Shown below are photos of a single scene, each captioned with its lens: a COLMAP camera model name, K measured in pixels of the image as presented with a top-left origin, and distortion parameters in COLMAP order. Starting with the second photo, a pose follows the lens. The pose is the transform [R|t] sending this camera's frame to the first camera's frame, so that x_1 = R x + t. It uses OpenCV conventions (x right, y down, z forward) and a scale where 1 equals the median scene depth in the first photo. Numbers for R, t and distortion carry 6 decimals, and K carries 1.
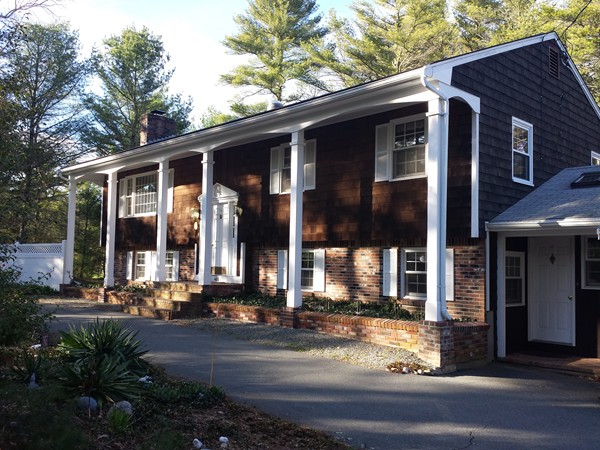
lens RADIAL K [[640.7, 0, 300.0], [0, 640.7, 225.0], [0, 0, 1]] dist [0.203065, -0.427539]
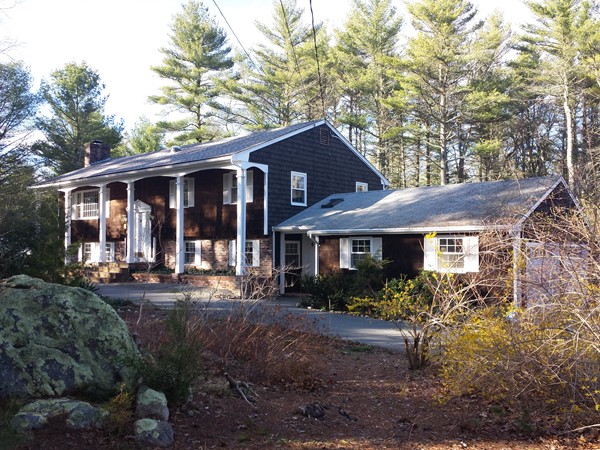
lens RADIAL K [[640.7, 0, 300.0], [0, 640.7, 225.0], [0, 0, 1]] dist [0.203065, -0.427539]
pose [[0.995988, -0.013564, 0.088449, 0.126946], [0.011361, 0.999614, 0.025364, -0.038515], [-0.088759, -0.024257, 0.995758, -0.628056]]
